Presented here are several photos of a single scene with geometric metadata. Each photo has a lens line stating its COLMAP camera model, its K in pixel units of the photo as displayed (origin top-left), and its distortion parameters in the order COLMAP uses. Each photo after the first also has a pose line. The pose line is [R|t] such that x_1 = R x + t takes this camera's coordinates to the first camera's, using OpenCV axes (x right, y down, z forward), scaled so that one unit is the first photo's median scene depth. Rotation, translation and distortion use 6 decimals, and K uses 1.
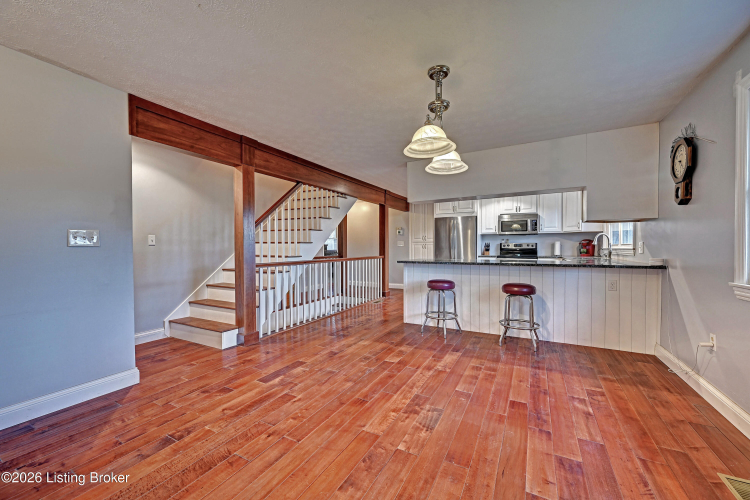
lens RADIAL K [[293.9, 0, 376.0], [0, 293.9, 248.3], [0, 0, 1]] dist [0.001052, 0.000129]
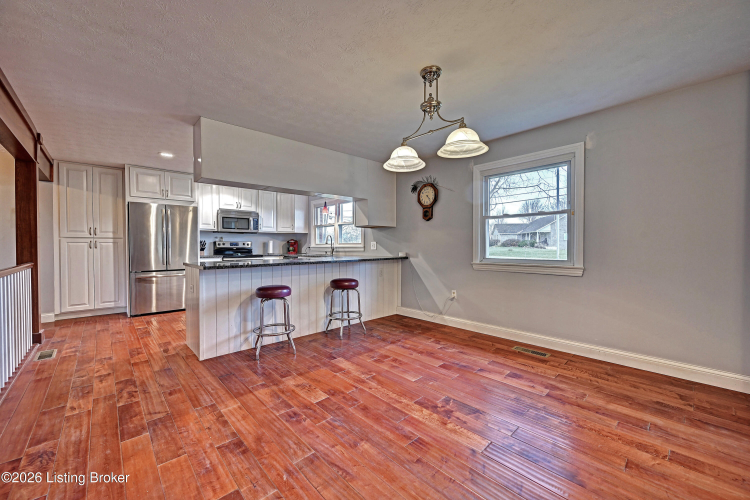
lens RADIAL K [[293.9, 0, 376.0], [0, 293.9, 248.3], [0, 0, 1]] dist [0.001052, 0.000129]
pose [[0.311740, -0.006297, 0.950147, -0.542718], [0.005599, 0.999973, 0.004790, 0.003275], [-0.950151, 0.003826, 0.311766, 0.574032]]
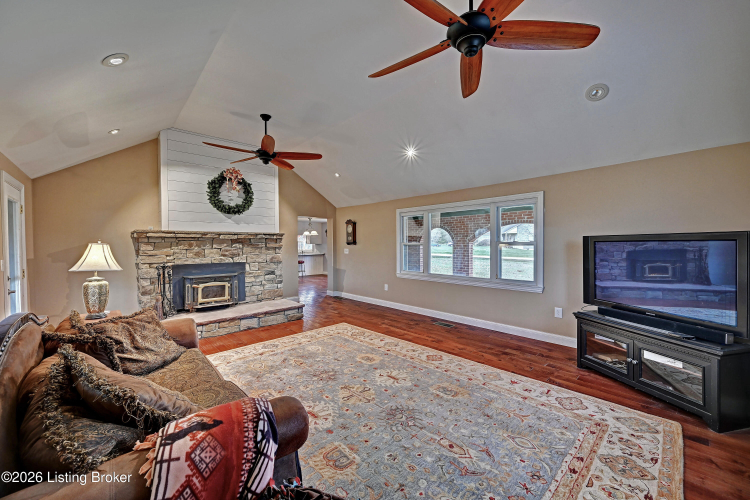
lens RADIAL K [[293.9, 0, 376.0], [0, 293.9, 248.3], [0, 0, 1]] dist [0.001052, 0.000129]
pose [[0.319041, -0.013506, 0.947645, -2.970339], [0.010317, 0.999889, 0.010777, -0.071544], [-0.947685, 0.006338, 0.319145, -1.214039]]
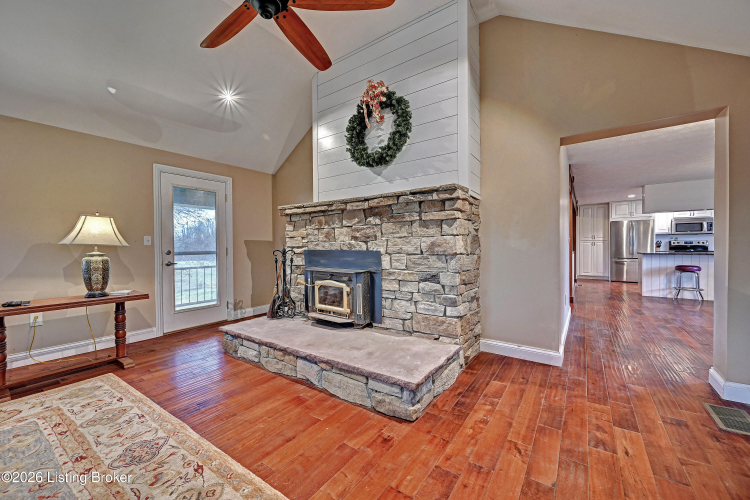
lens RADIAL K [[293.9, 0, 376.0], [0, 293.9, 248.3], [0, 0, 1]] dist [0.001052, 0.000129]
pose [[0.992991, -0.003082, -0.118152, -1.409214], [0.003420, 0.999991, 0.002660, 0.013669], [0.118143, -0.003046, 0.992992, -0.814452]]
